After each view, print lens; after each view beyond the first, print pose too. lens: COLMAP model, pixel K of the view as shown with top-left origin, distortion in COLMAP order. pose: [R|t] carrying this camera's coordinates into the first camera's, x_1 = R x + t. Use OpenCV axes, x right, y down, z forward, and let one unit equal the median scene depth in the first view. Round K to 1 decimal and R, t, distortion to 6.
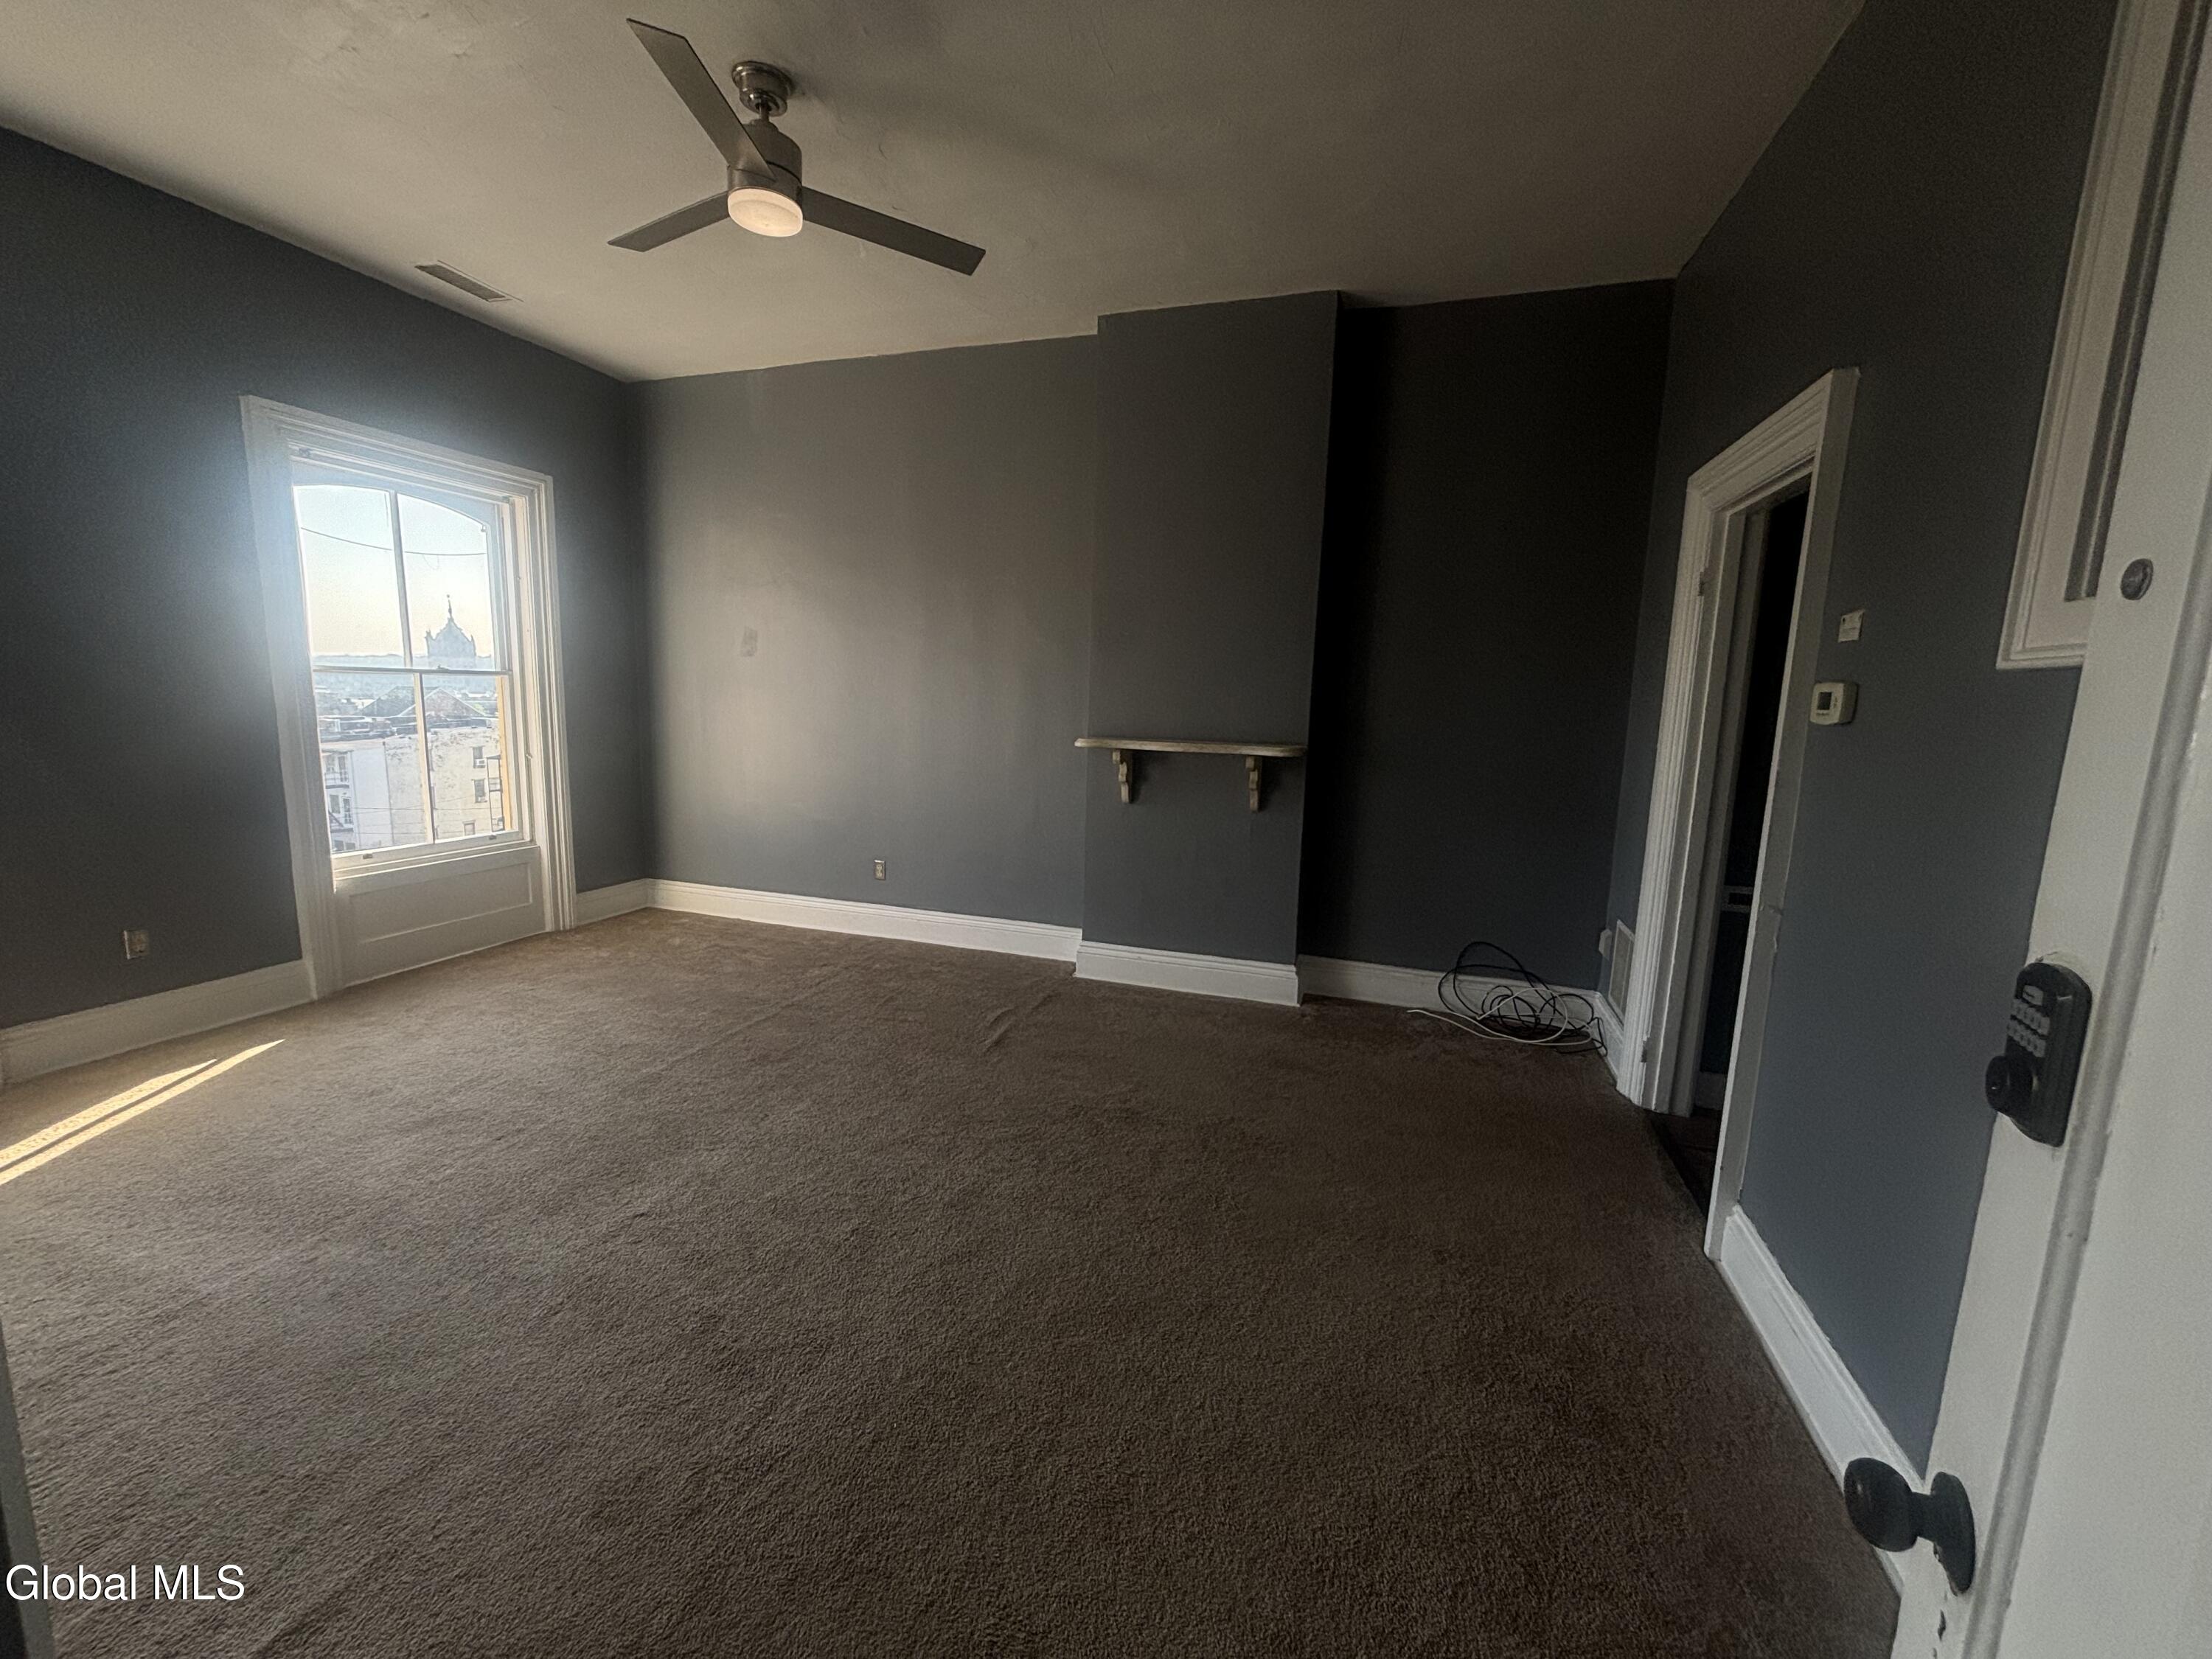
lens RADIAL K [[888.0, 0, 1114.7], [0, 888.0, 819.9], [0, 0, 1]] dist [0.001185, -0.000418]
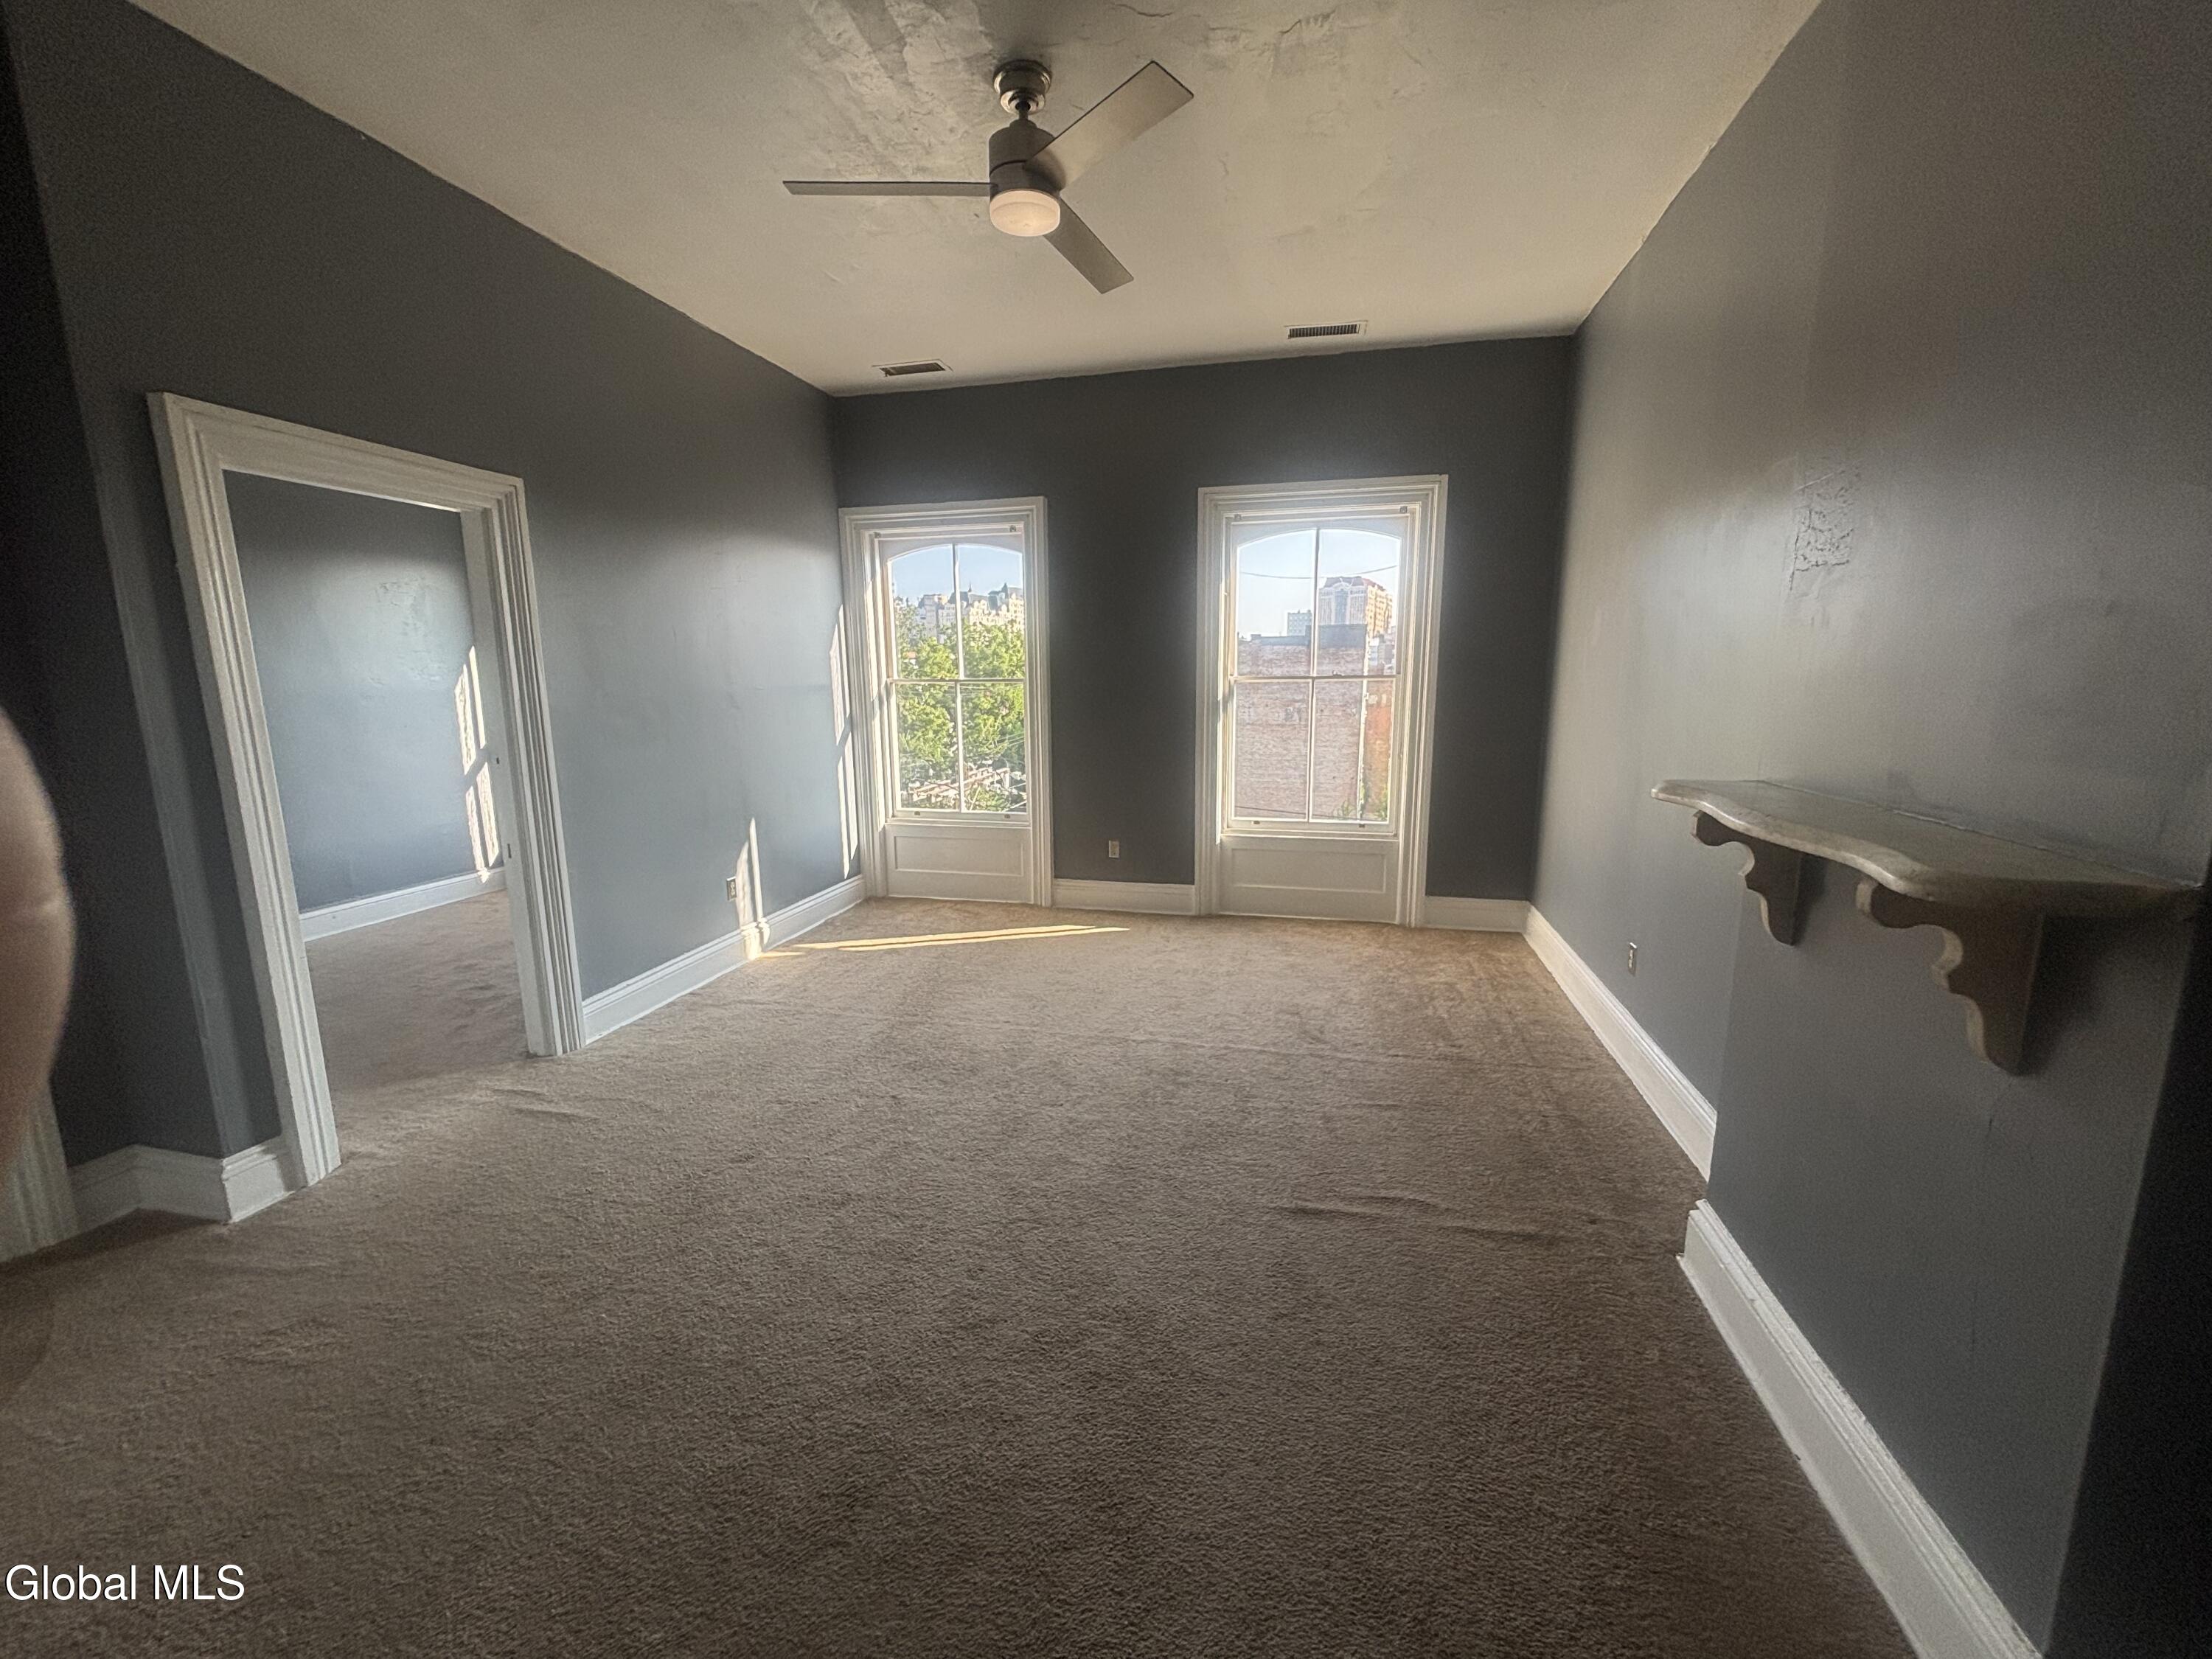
lens RADIAL K [[888.0, 0, 1117.1], [0, 888.0, 826.3], [0, 0, 1]] dist [0.001185, -0.000418]
pose [[0.074265, 0.134338, -0.988149, 0.420517], [-0.132105, 0.983478, 0.123774, -0.085854], [0.988450, 0.121348, 0.090785, 0.676957]]
